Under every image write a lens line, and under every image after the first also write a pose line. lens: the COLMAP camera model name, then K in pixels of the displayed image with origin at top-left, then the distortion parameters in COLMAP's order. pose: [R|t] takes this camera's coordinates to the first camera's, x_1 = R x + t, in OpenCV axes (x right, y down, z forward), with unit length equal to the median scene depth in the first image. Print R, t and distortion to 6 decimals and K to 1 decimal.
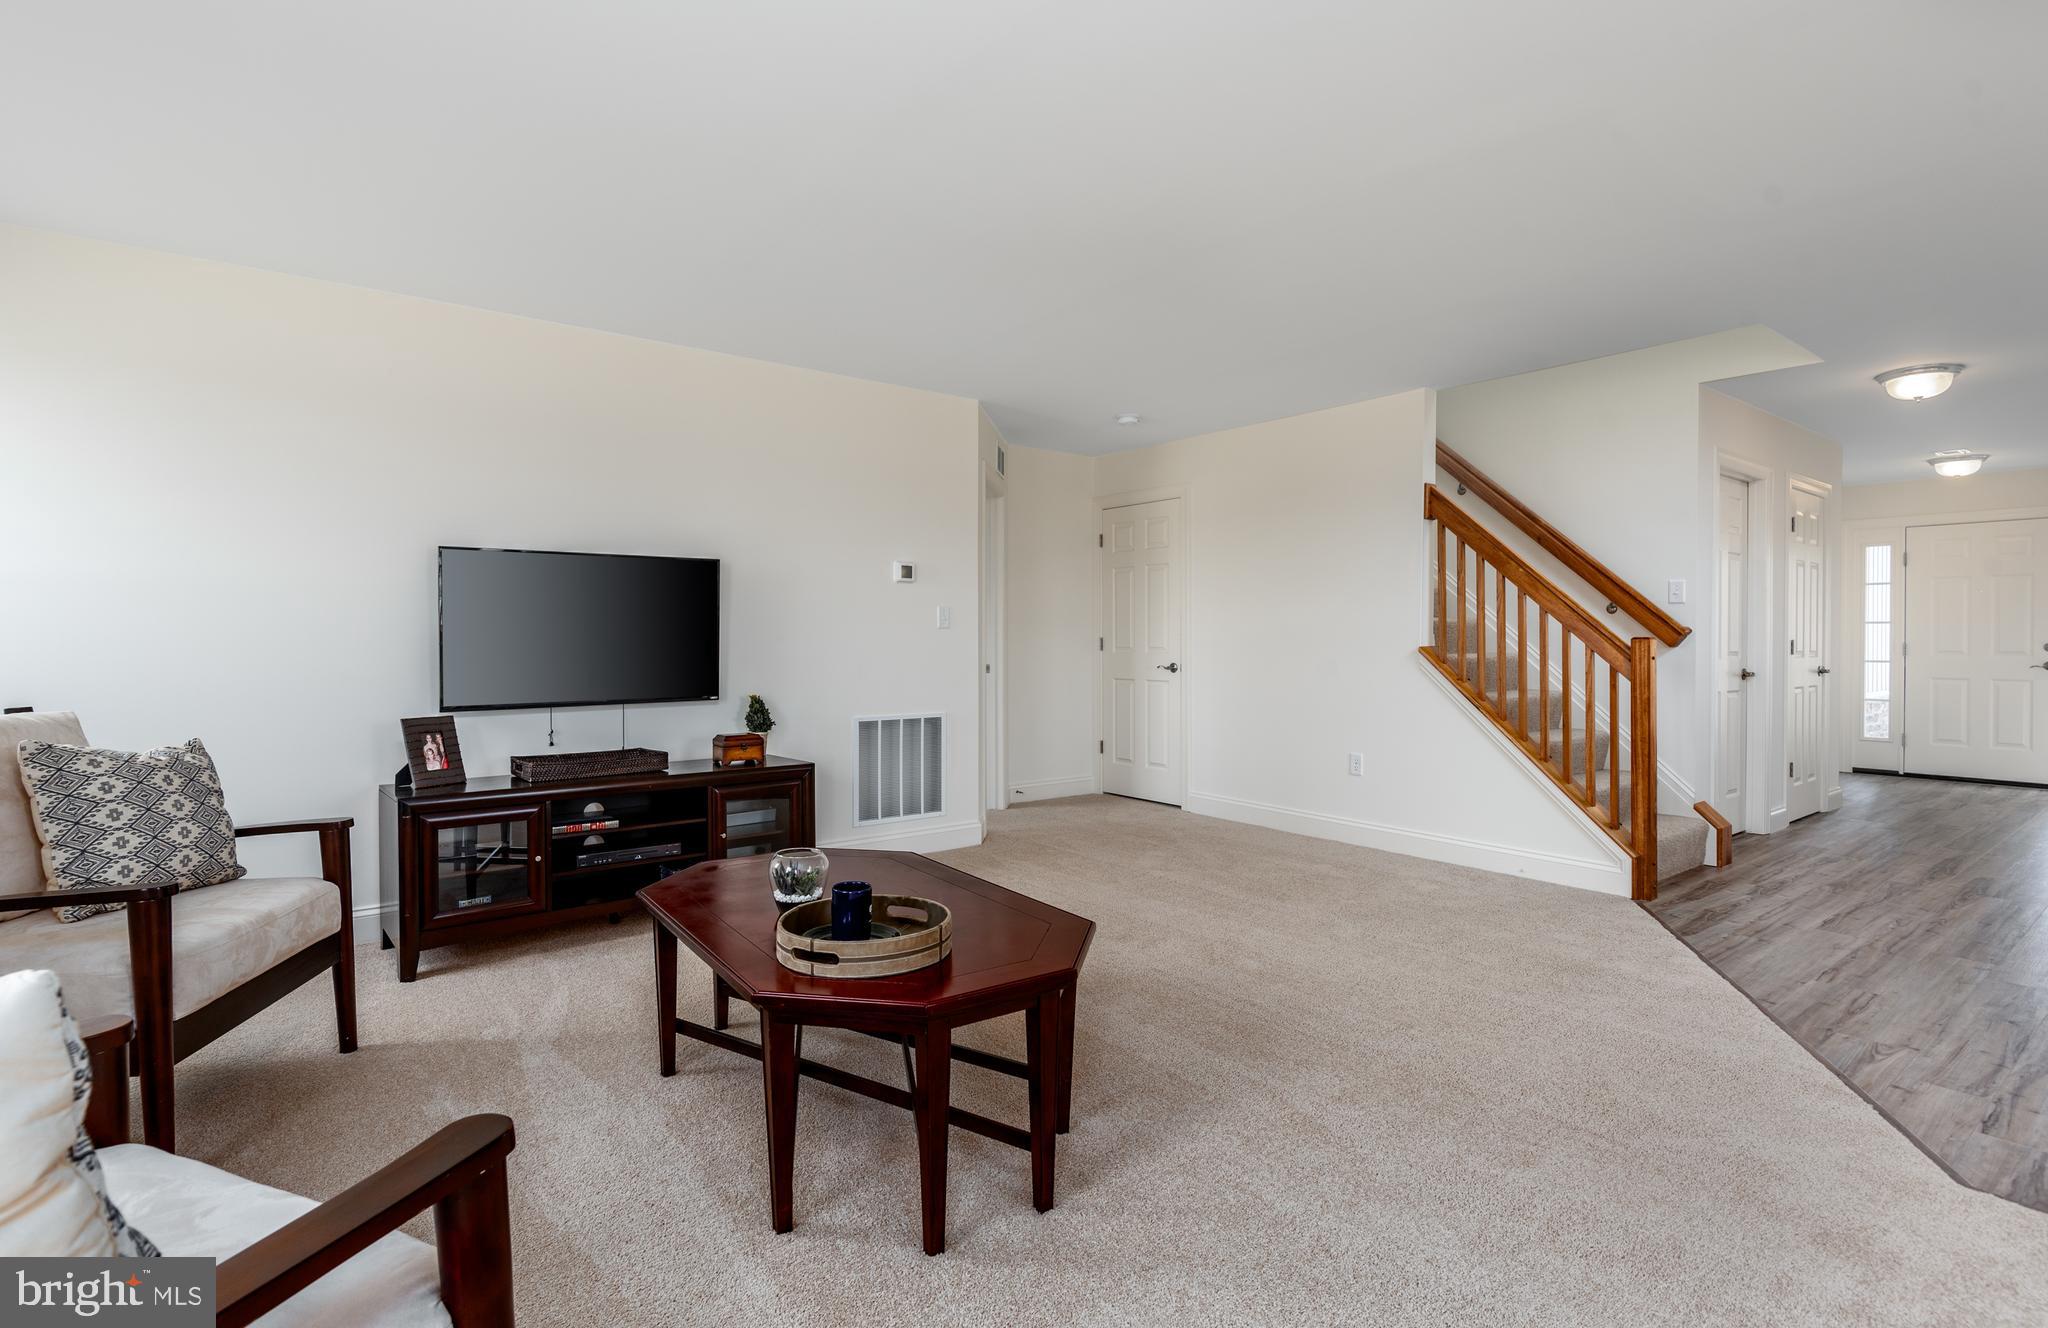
lens RADIAL K [[962.8, 0, 1025.1], [0, 962.8, 643.7], [0, 0, 1]] dist [0.001412, -0.003601]
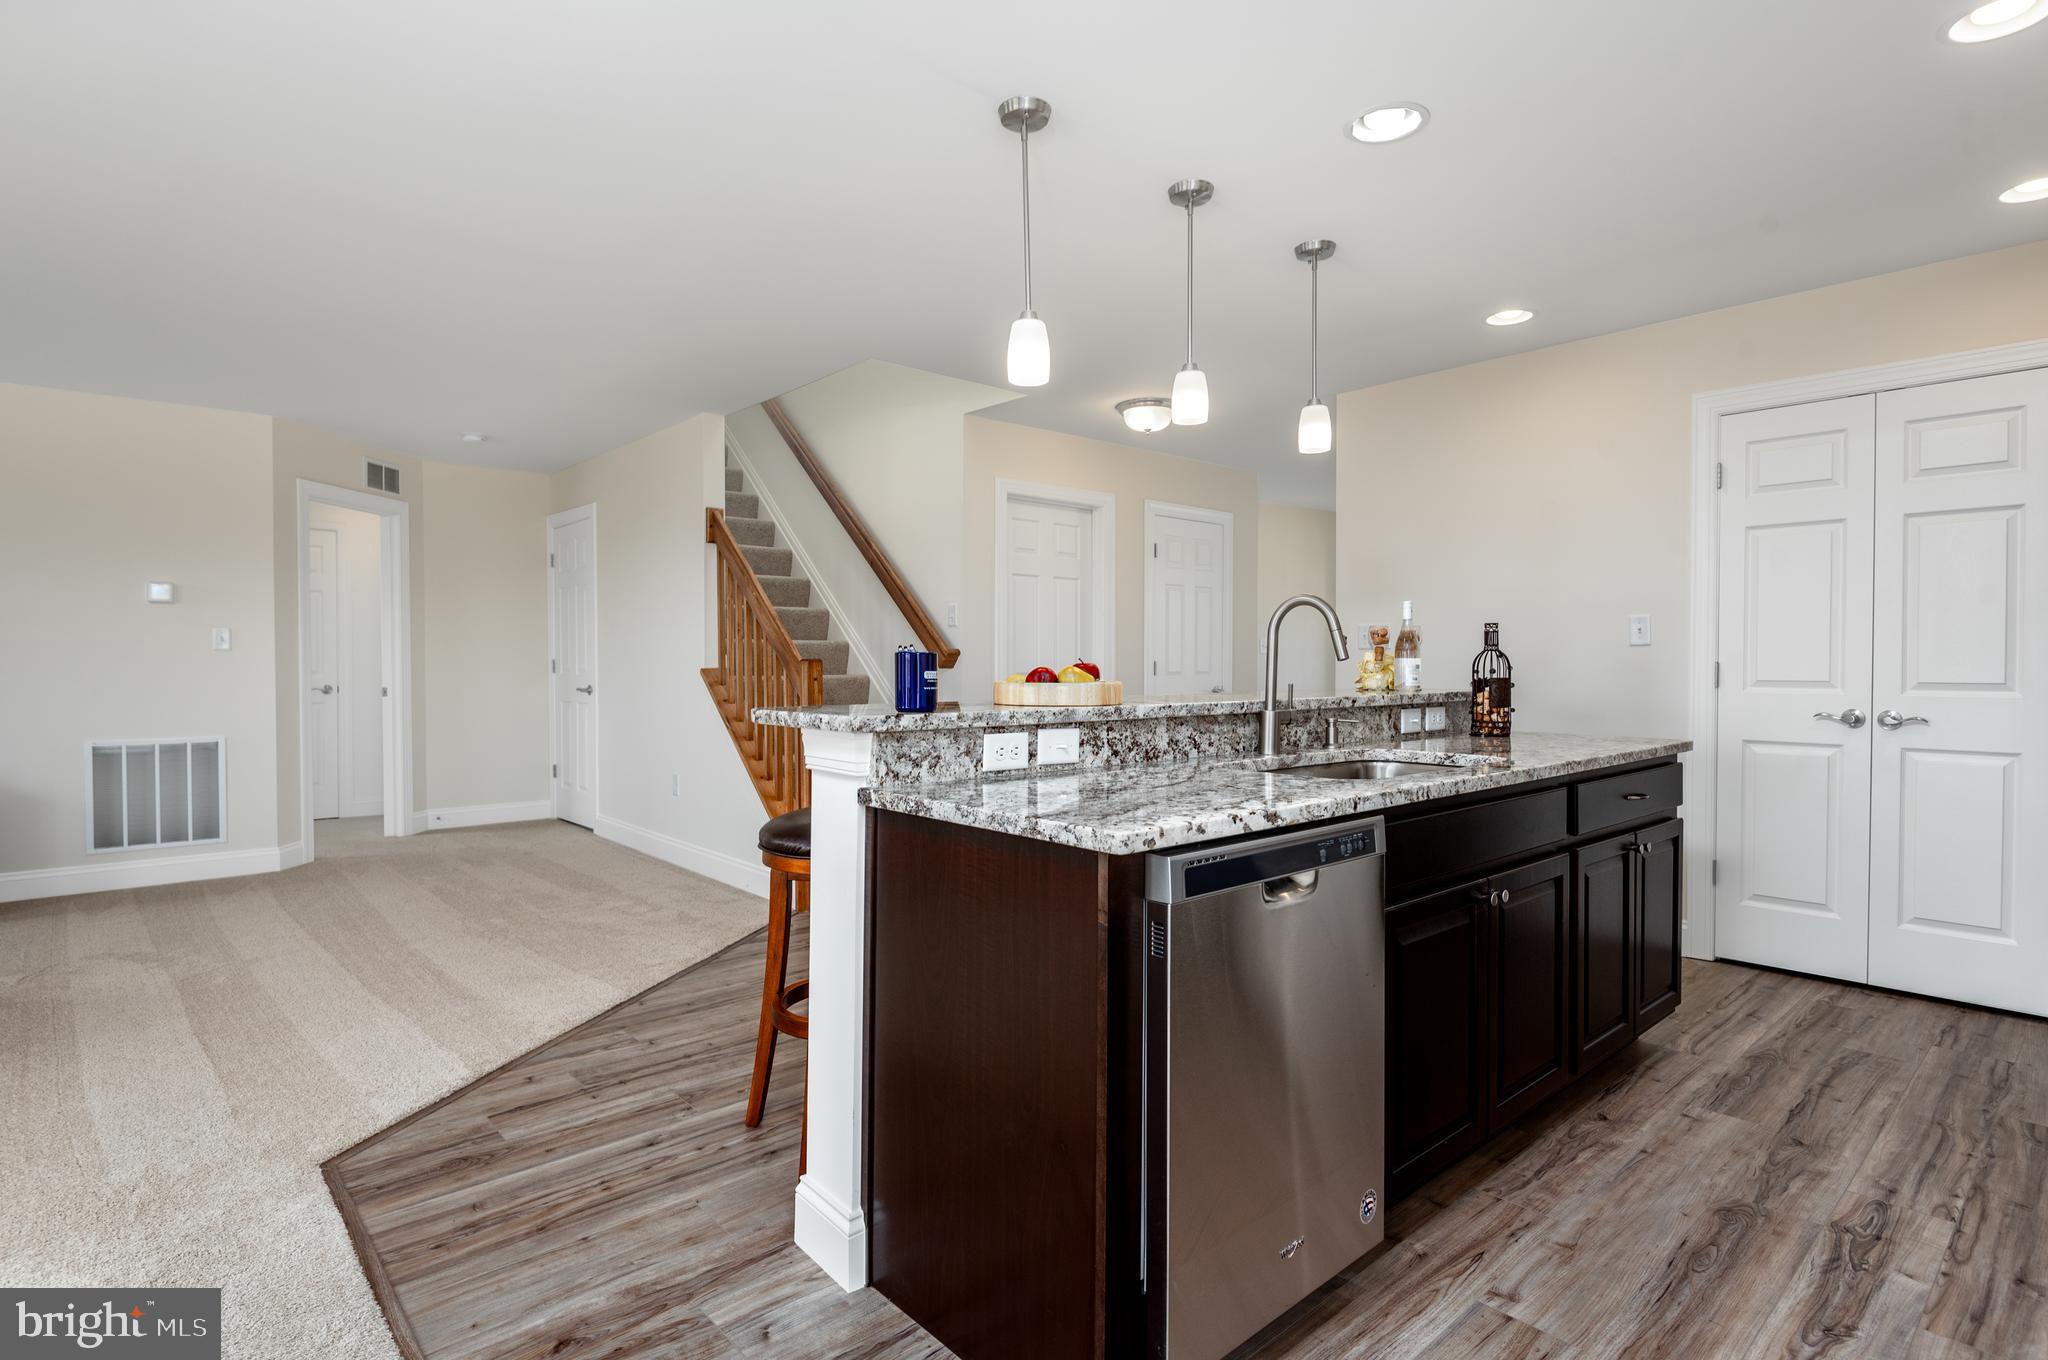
lens RADIAL K [[1018.0, 0, 1020.4], [0, 1018.0, 674.6], [0, 0, 1]] dist [-0.001678, -0.003916]
pose [[0.998245, -0.005457, 0.058975, 0.959661], [0.004617, 0.999886, 0.014381, -0.005841], [-0.059047, -0.014083, 0.998156, -0.121320]]
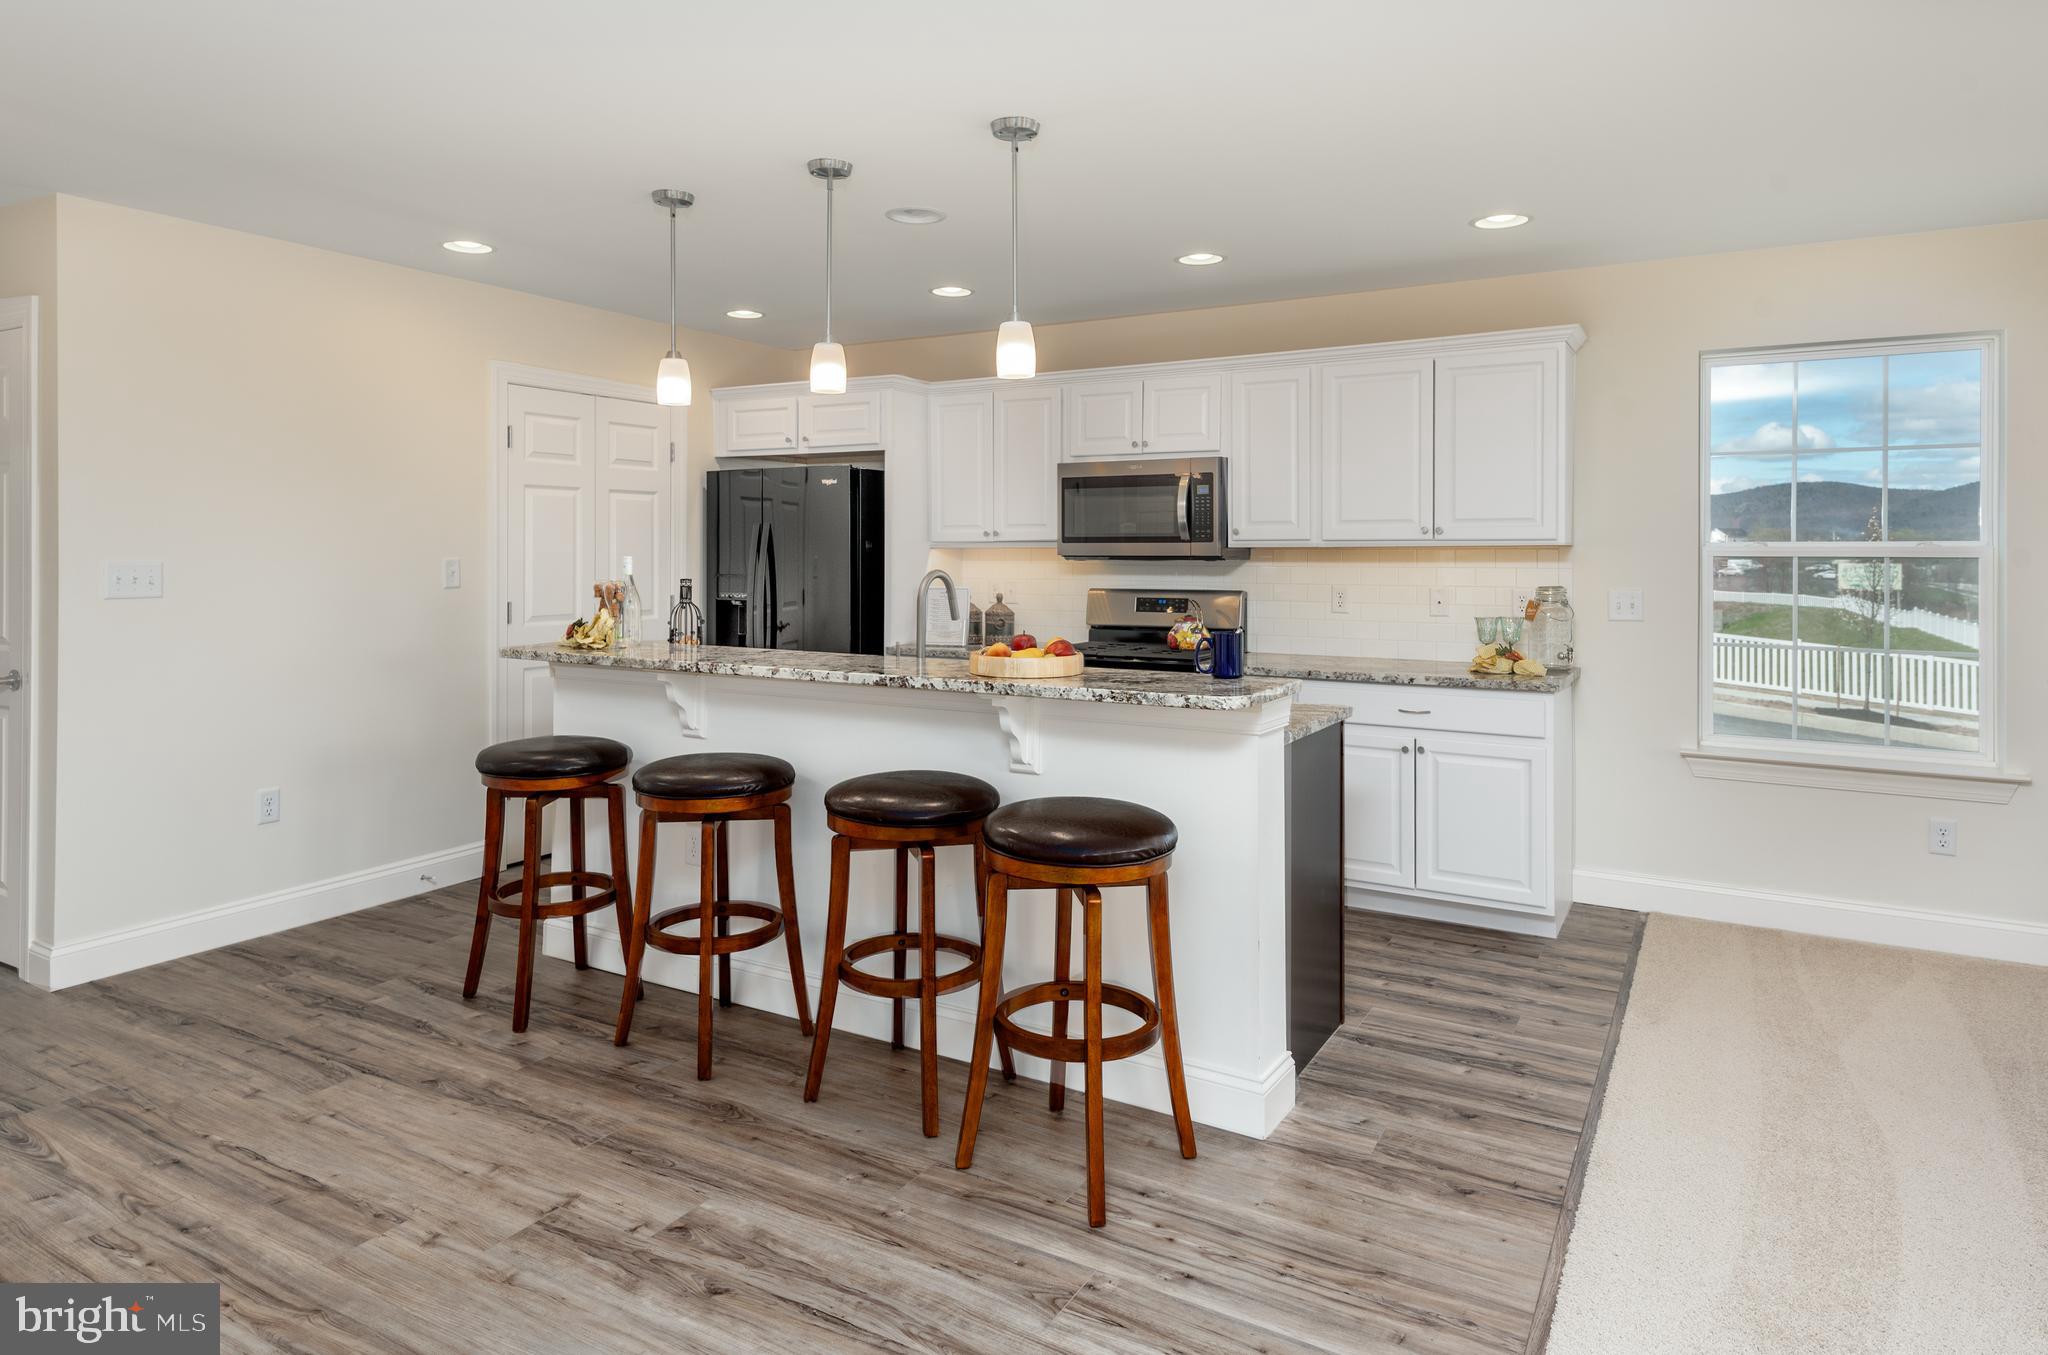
lens RADIAL K [[1204.3, 0, 1032.0], [0, 1204.3, 557.7], [0, 0, 1]] dist [0.014282, 0.006875]
pose [[-0.362535, -0.012319, 0.931889, 0.182473], [0.003271, 0.999890, 0.014491, -0.074859], [-0.931964, 0.008302, -0.362455, 0.880916]]
